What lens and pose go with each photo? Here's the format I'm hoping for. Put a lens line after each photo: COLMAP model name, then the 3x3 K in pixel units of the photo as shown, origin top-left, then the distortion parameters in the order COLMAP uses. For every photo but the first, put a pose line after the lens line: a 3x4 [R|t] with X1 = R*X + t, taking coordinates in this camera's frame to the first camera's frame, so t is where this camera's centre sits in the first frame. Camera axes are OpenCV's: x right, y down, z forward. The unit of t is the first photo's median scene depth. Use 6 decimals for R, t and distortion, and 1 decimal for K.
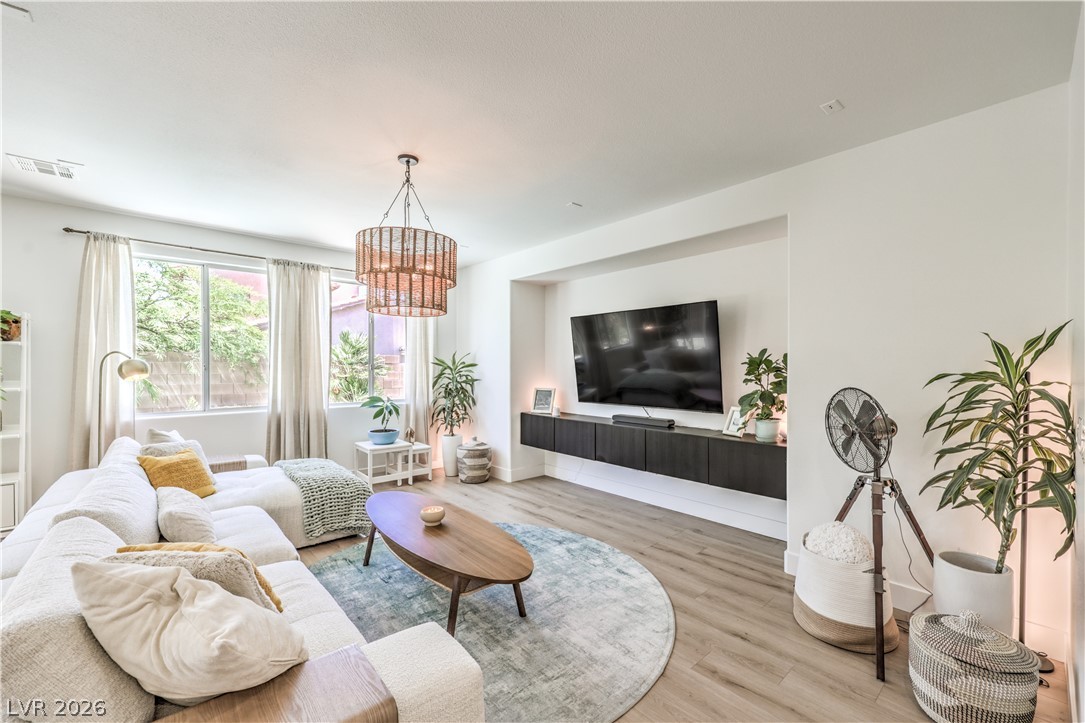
lens RADIAL K [[444.6, 0, 539.0], [0, 444.6, 367.0], [0, 0, 1]] dist [0.011885, -0.000095]
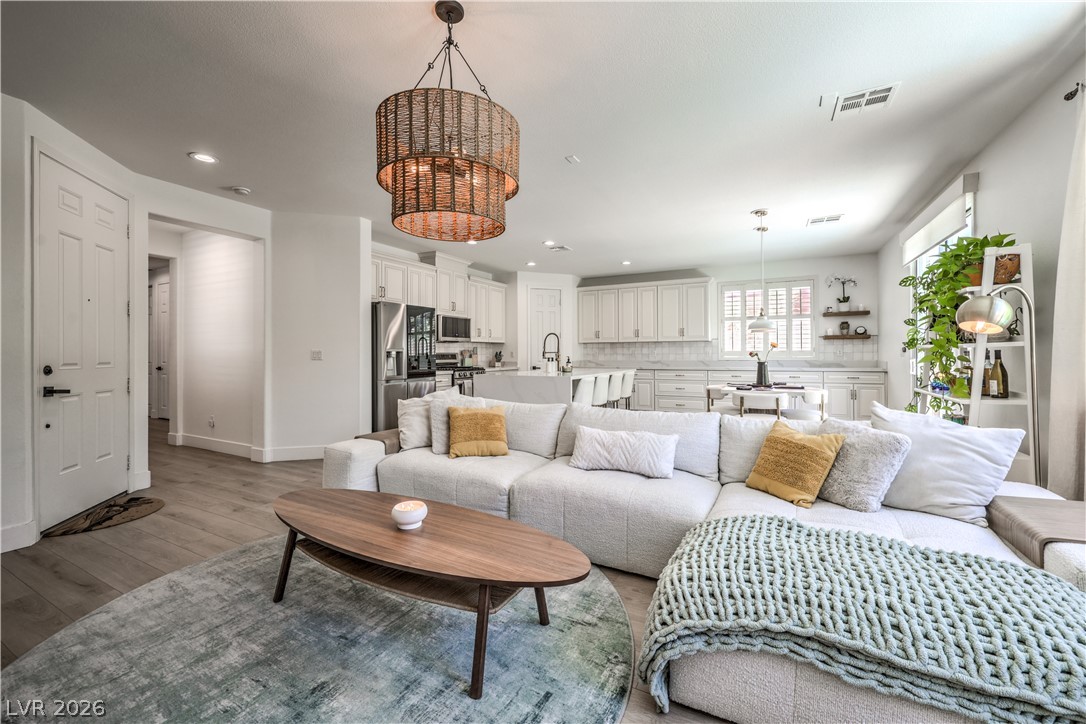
lens RADIAL K [[428.0, 0, 553.0], [0, 428.0, 351.7], [0, 0, 1]] dist [0.000000, -0.000083]
pose [[-0.932040, 0.001858, -0.362352, -0.169734], [0.001667, 0.999998, 0.000839, 0.061936], [0.362353, 0.000178, -0.932041, 1.441281]]
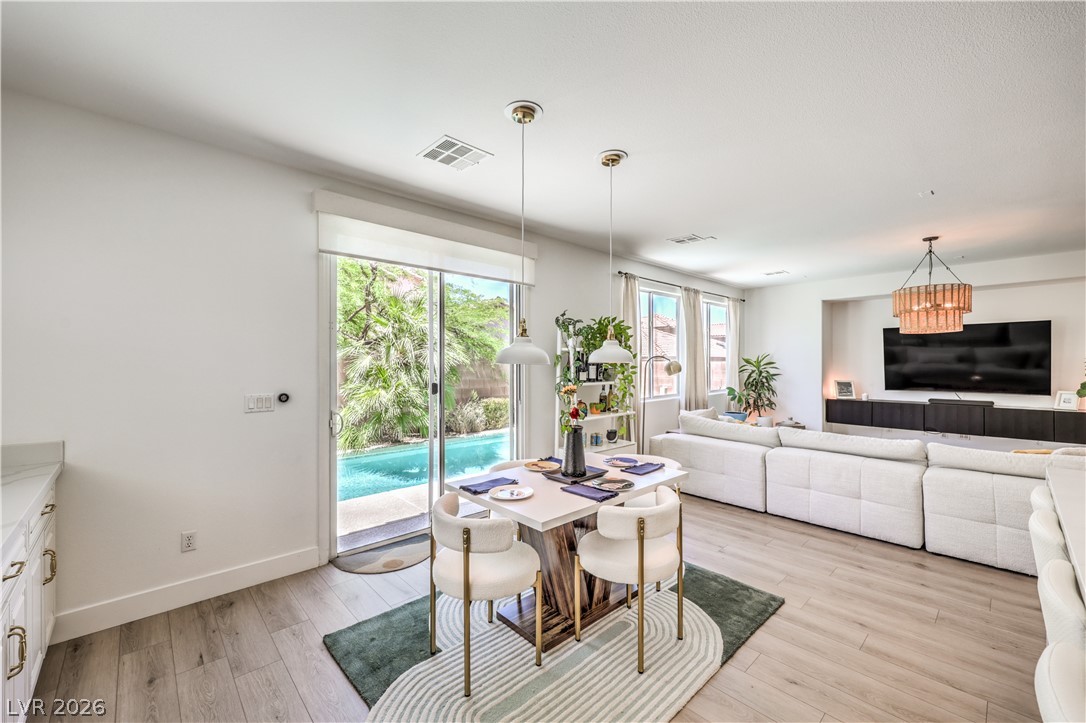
lens RADIAL K [[436.9, 0, 548.1], [0, 436.9, 363.1], [0, 0, 1]] dist [0.000028, -0.000019]
pose [[0.999482, -0.002818, 0.032074, -1.479654], [0.002917, 0.999991, -0.003039, -0.005982], [-0.032066, 0.003131, 0.999481, -0.463477]]
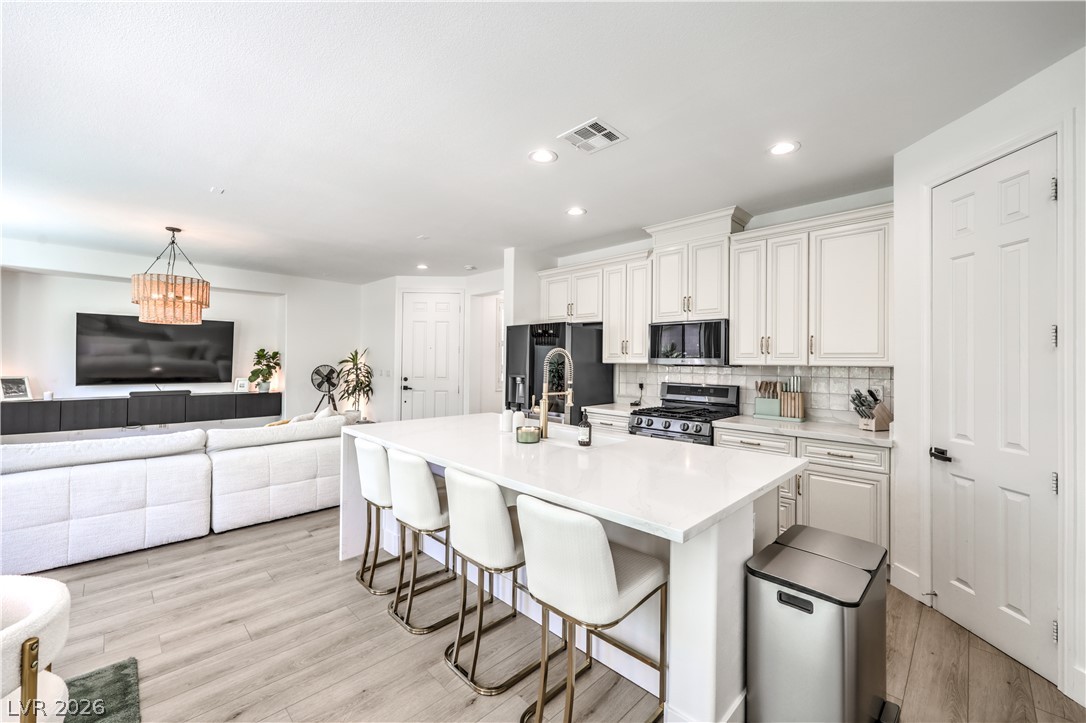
lens RADIAL K [[432.8, 0, 543.4], [0, 432.8, 359.2], [0, 0, 1]] dist [-0.000775, -0.000292]
pose [[-0.065117, 0.003585, 0.997871, -1.662187], [-0.008078, 0.999959, -0.004119, 0.005235], [-0.997845, -0.008329, -0.065085, -0.207922]]
